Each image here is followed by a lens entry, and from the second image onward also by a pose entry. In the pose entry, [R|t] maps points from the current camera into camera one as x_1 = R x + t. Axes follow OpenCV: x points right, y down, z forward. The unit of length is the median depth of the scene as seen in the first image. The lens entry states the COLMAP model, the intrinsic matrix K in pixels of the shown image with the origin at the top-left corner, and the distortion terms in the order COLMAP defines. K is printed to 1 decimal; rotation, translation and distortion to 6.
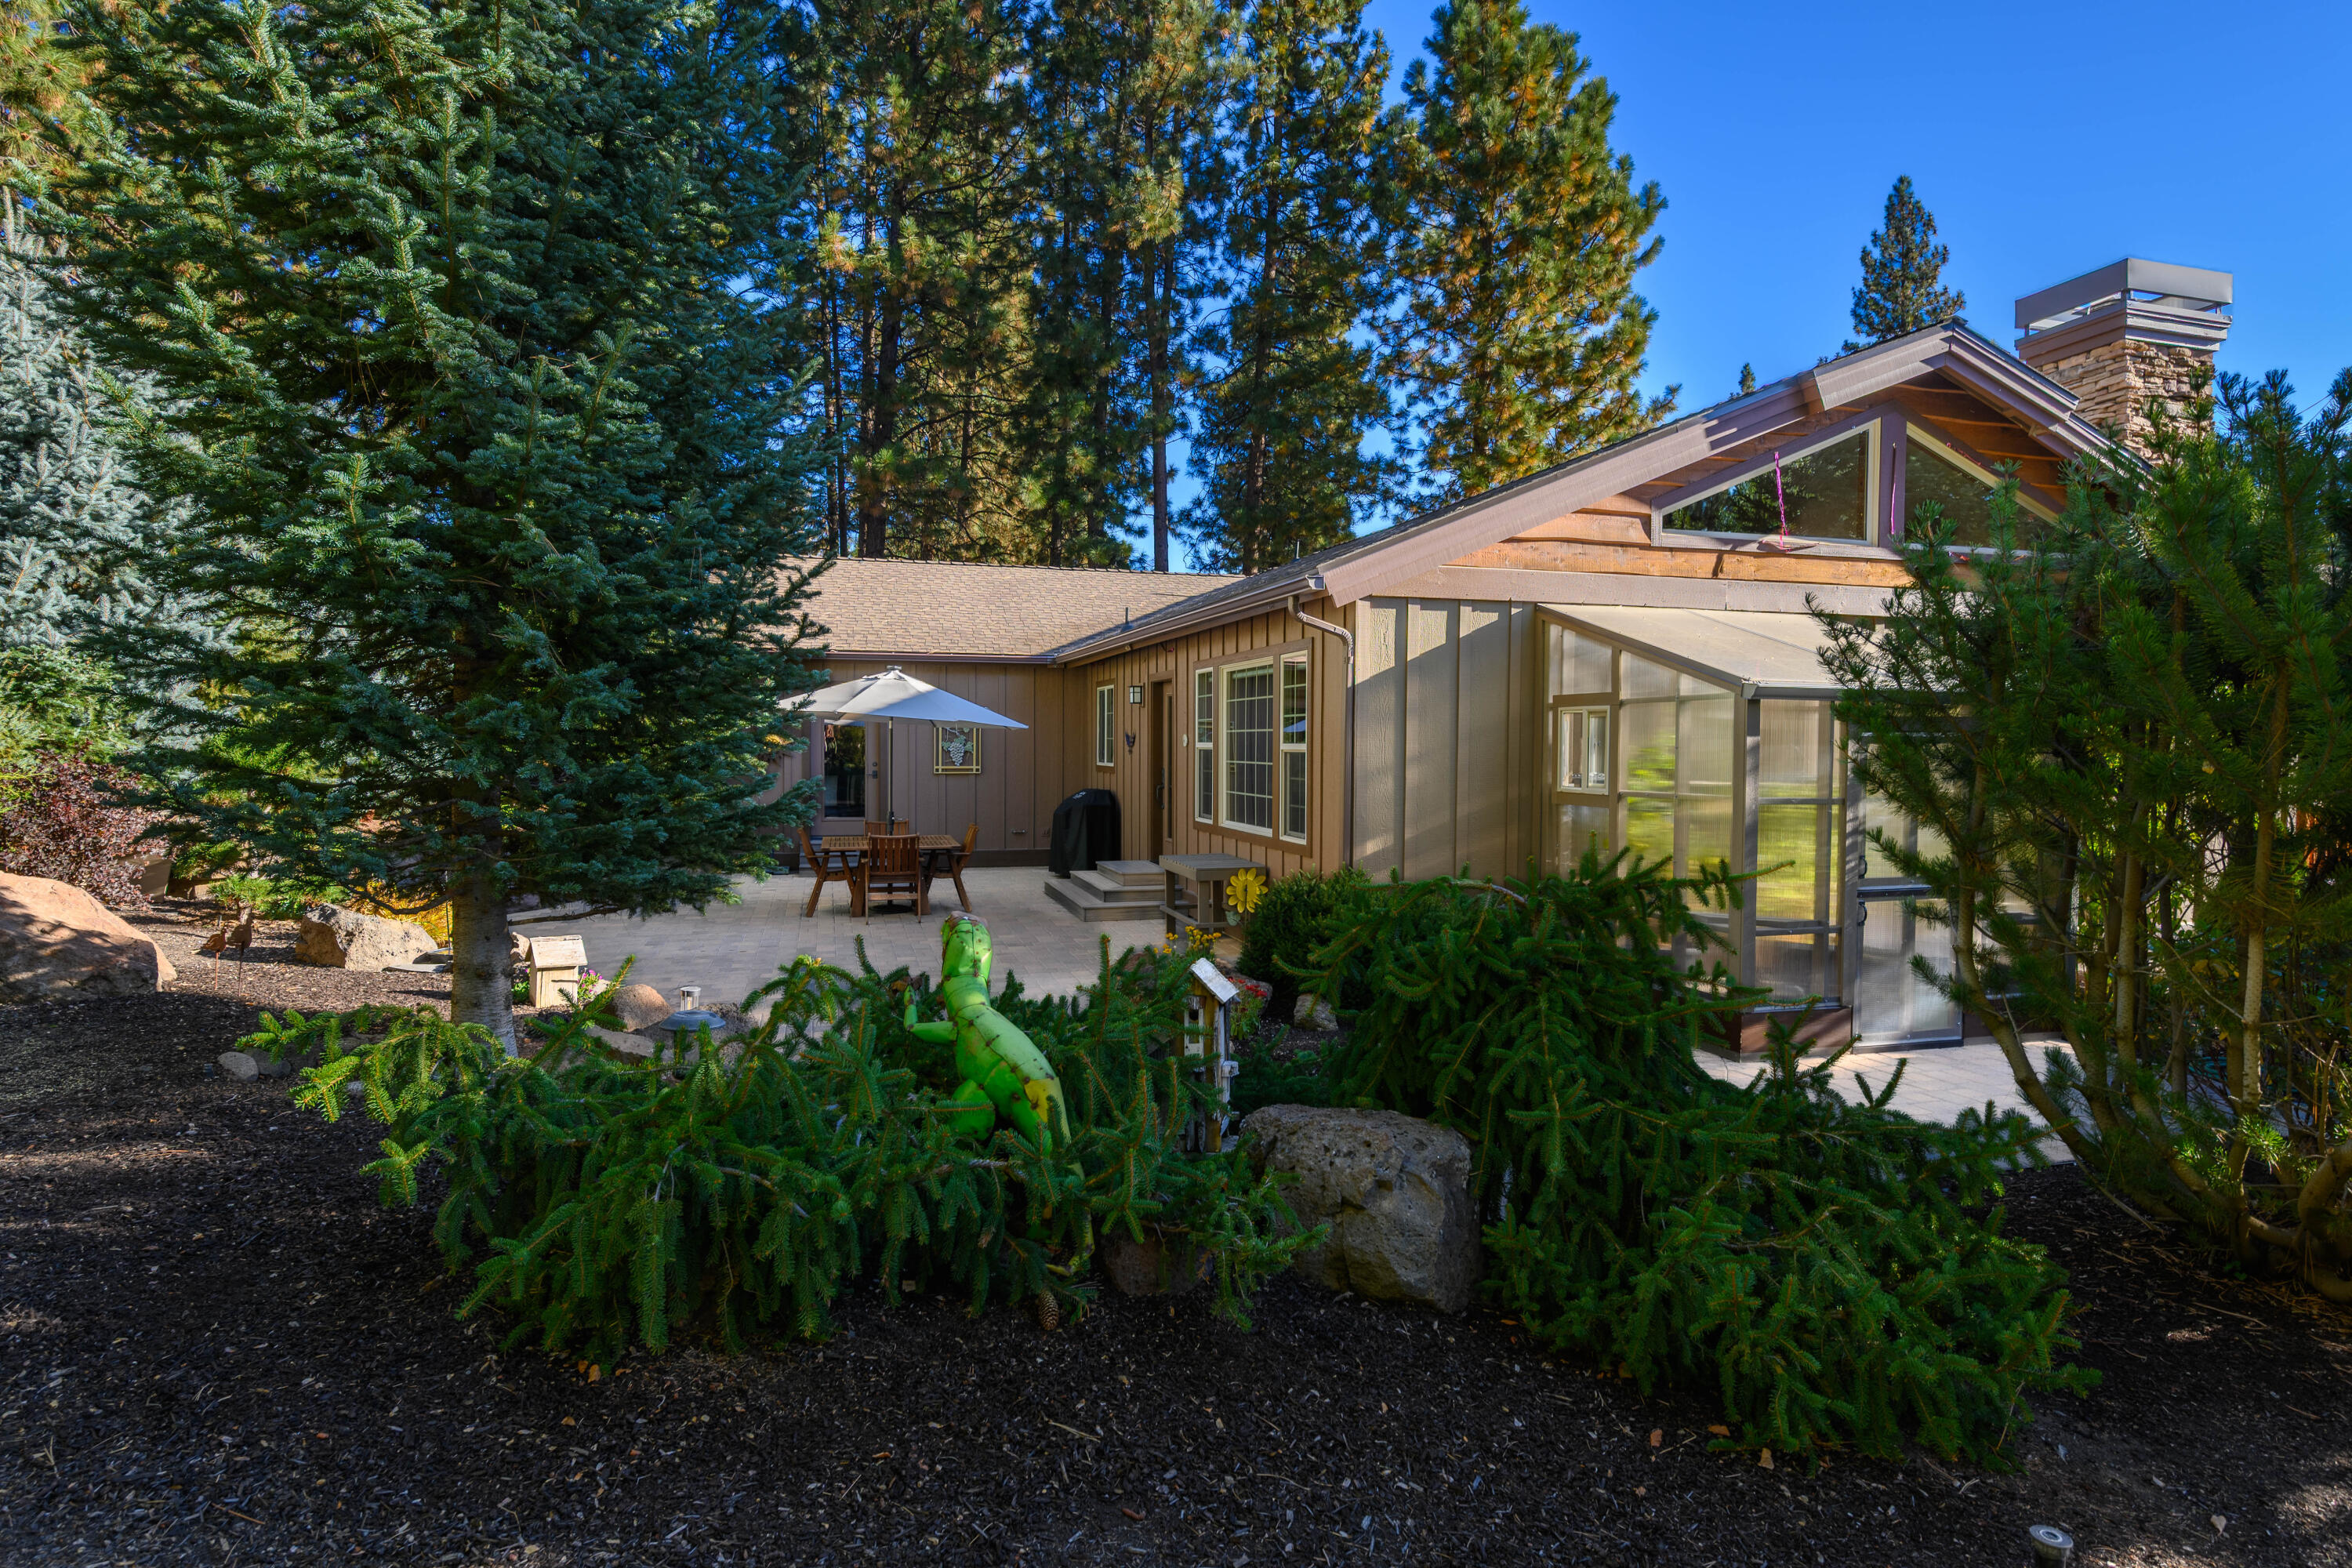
lens RADIAL K [[1208.5, 0, 1176.0], [0, 1208.5, 784.0], [0, 0, 1]] dist [-0.006234, 0.000020]
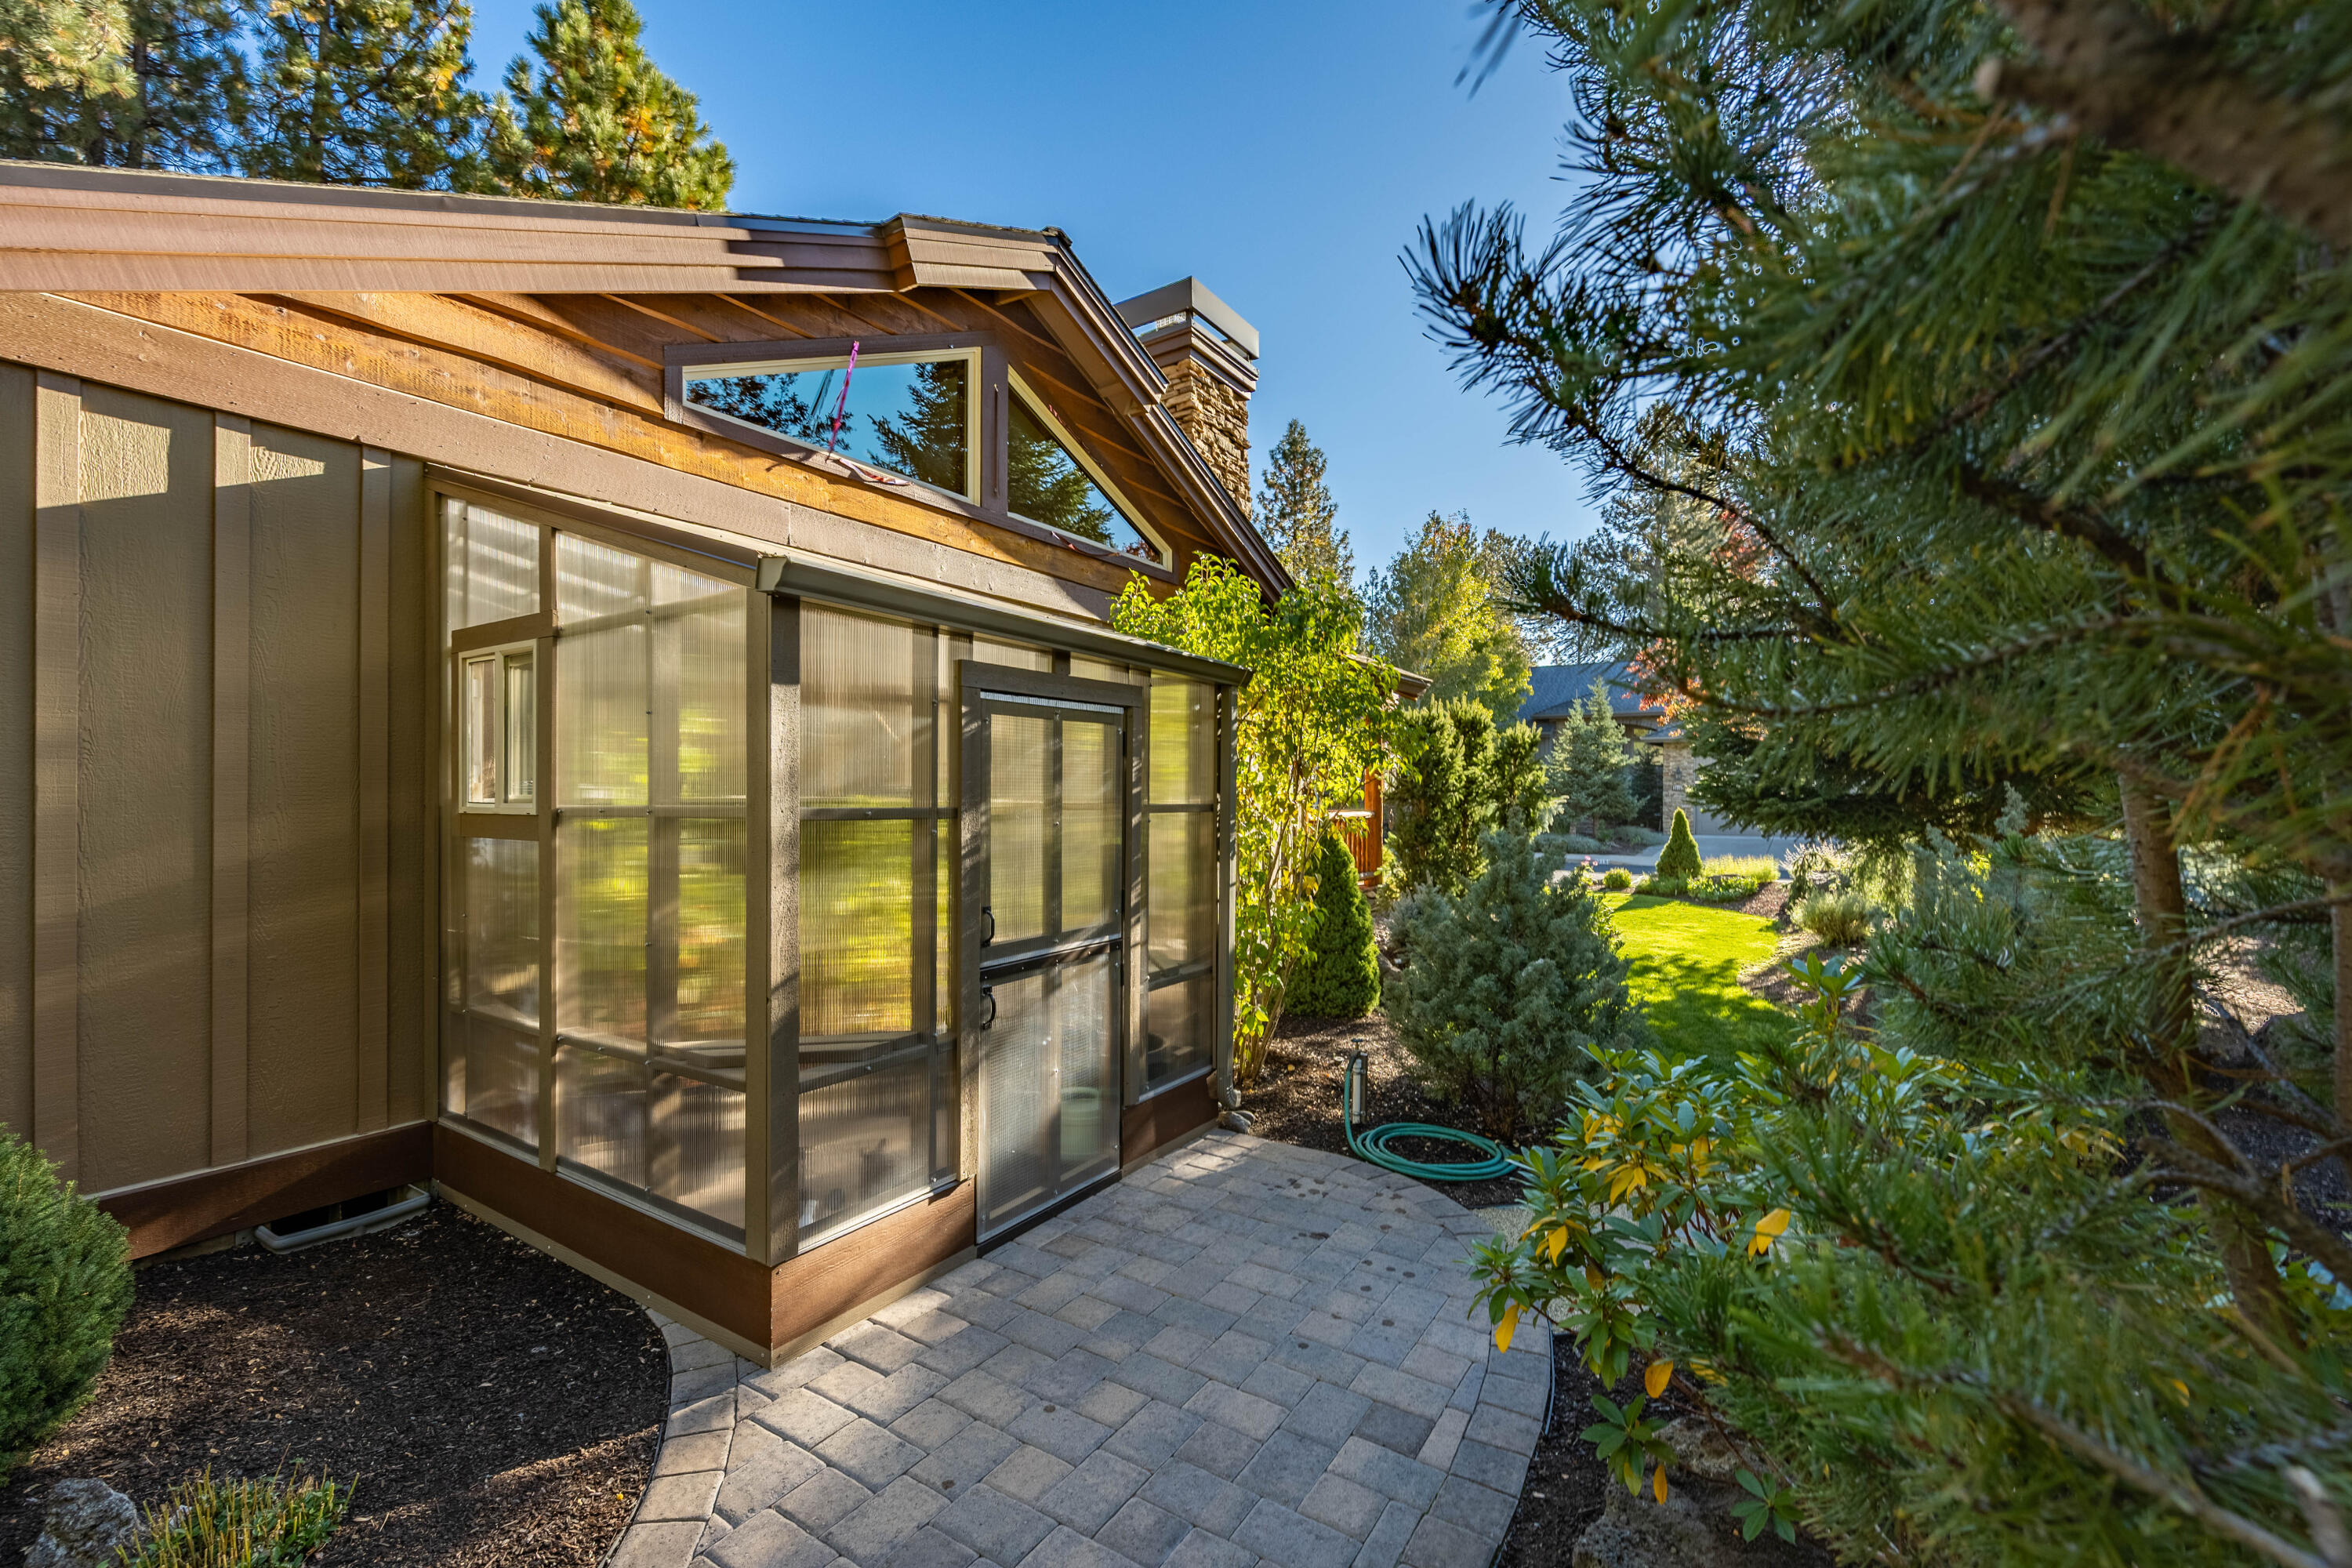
lens RADIAL K [[961.0, 0, 1169.1], [0, 961.0, 790.9], [0, 0, 1]] dist [-0.002869, -0.000089]
pose [[0.737502, -0.000120, 0.675345, 0.231126], [0.023925, 0.999377, -0.025948, 0.012999], [-0.674921, 0.035294, 0.737045, 0.429316]]
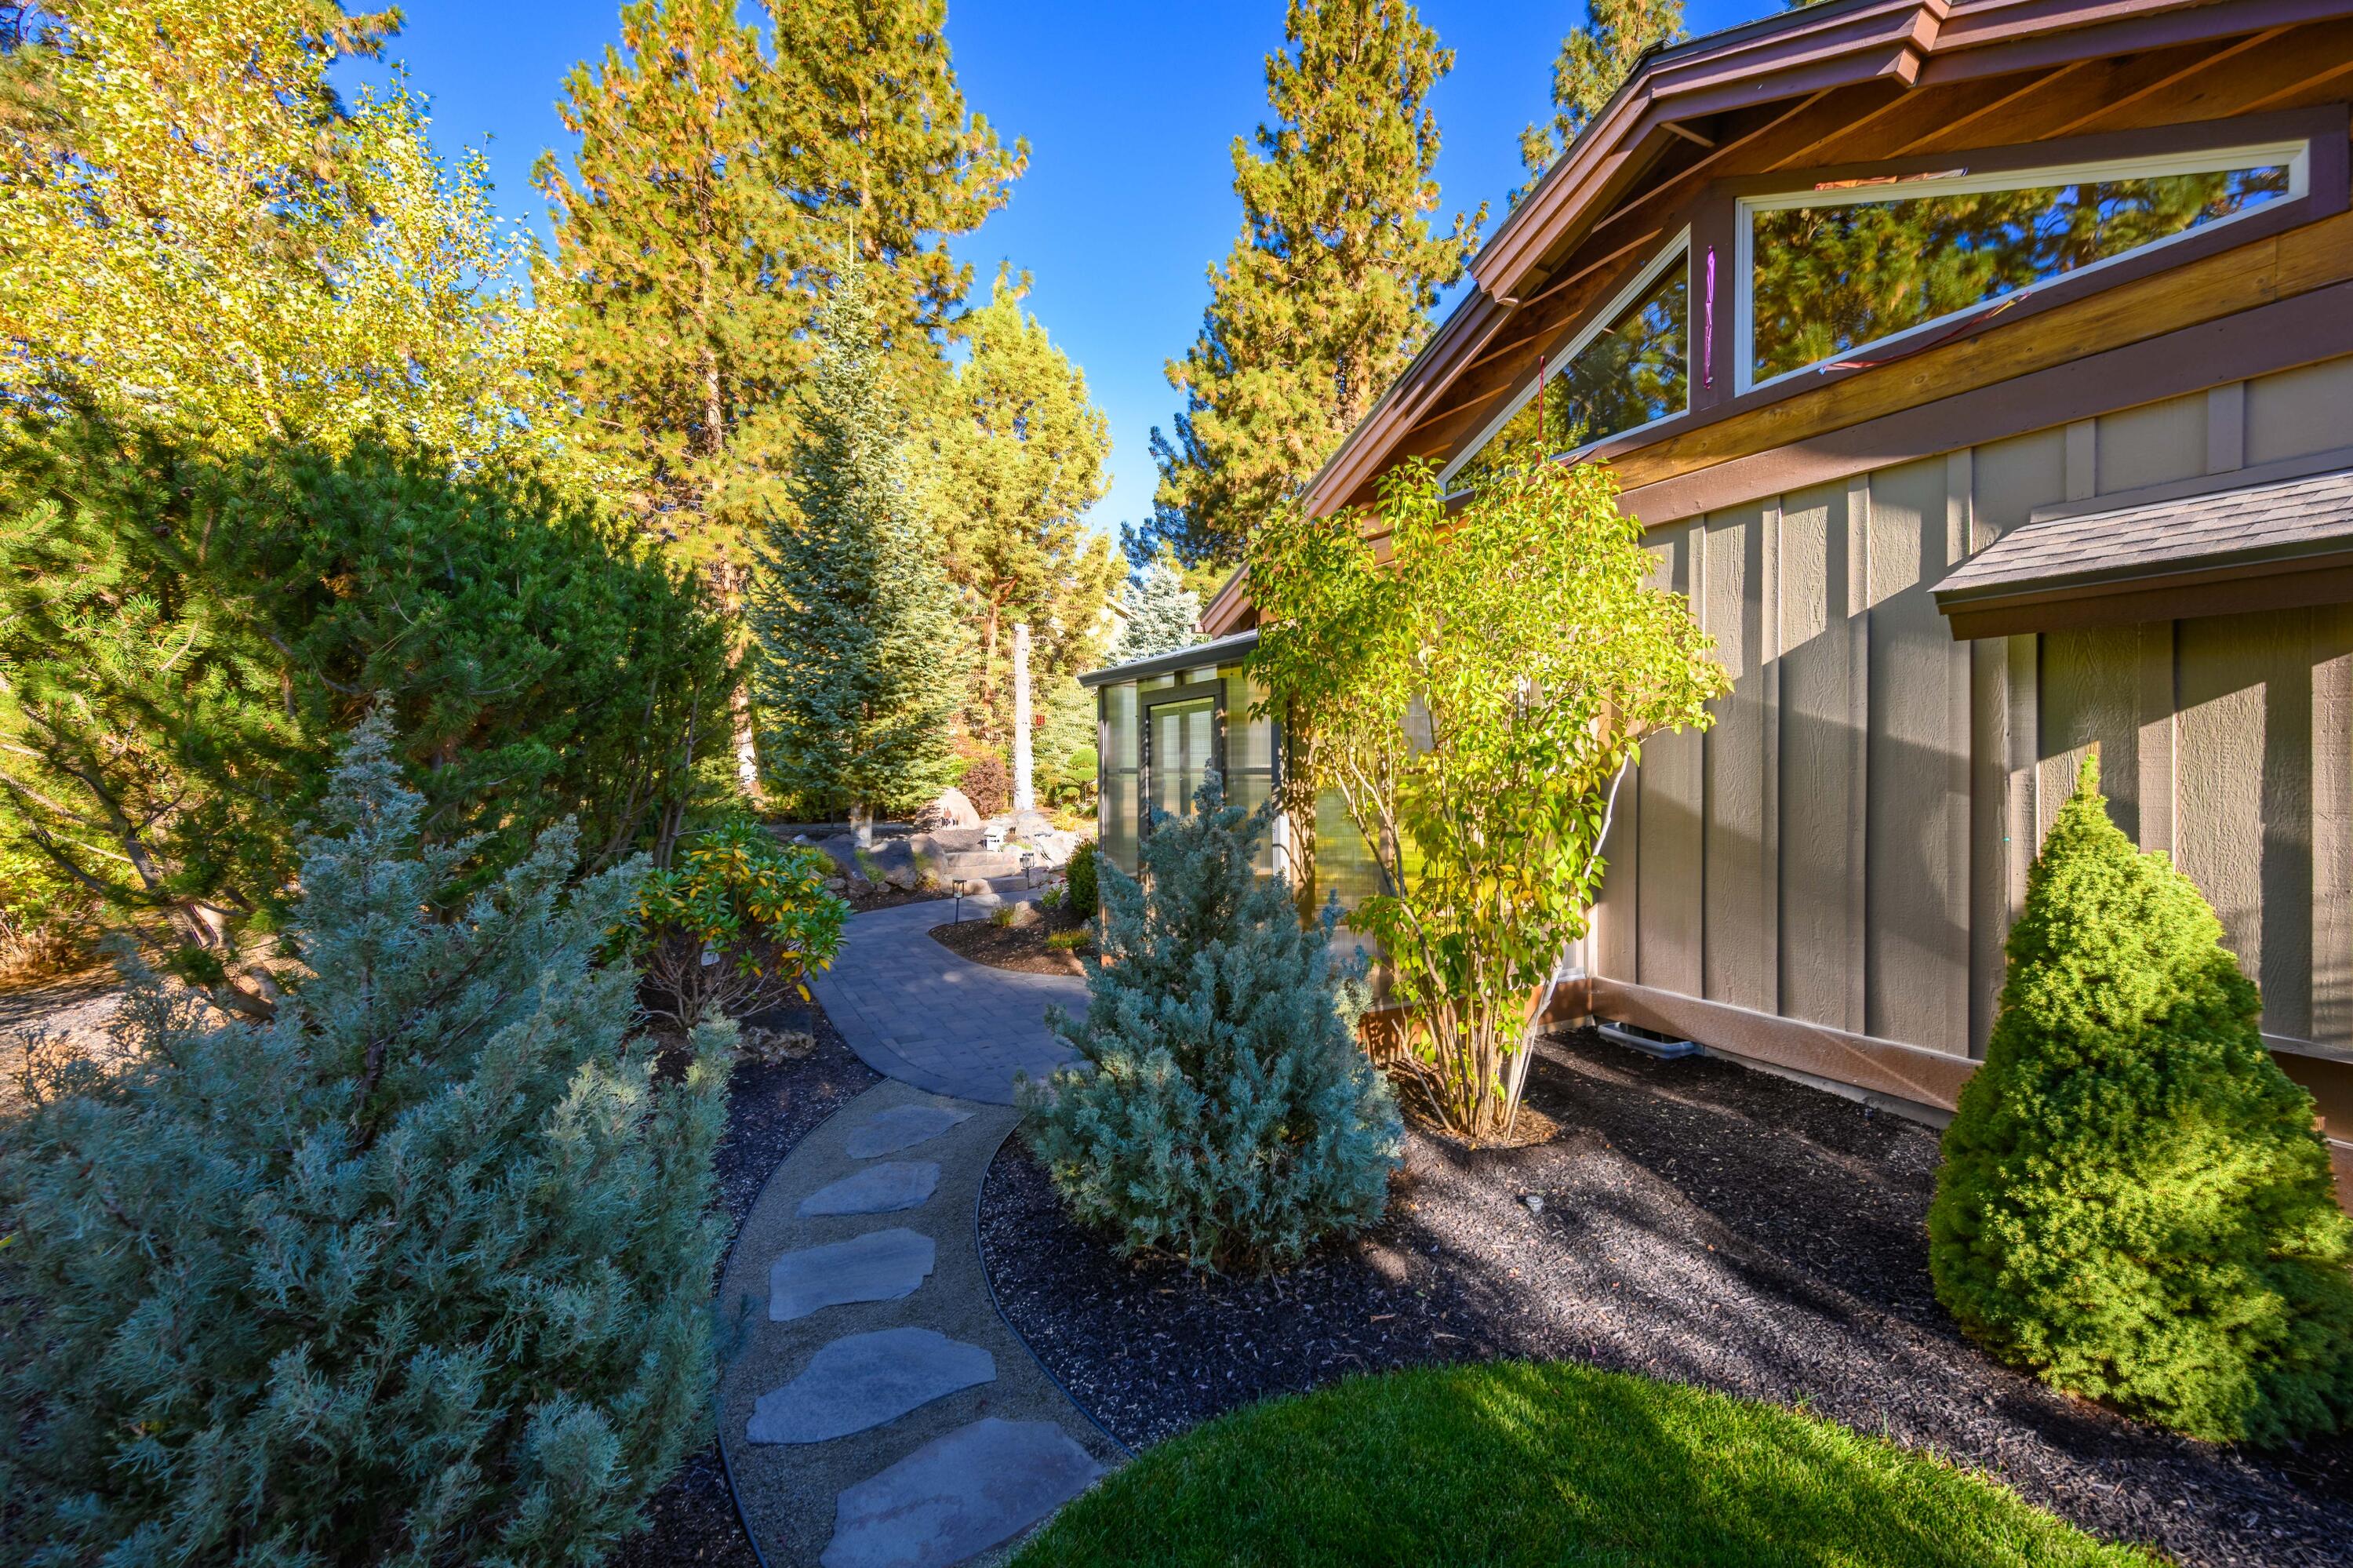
lens RADIAL K [[954.5, 0, 1176.5], [0, 954.5, 784.0], [0, 0, 1]] dist [-0.007910, -0.000196]
pose [[0.224038, 0.014873, -0.974467, 1.032866], [-0.054353, 0.998518, 0.002744, 0.018346], [0.973064, 0.052351, 0.224515, 0.603391]]
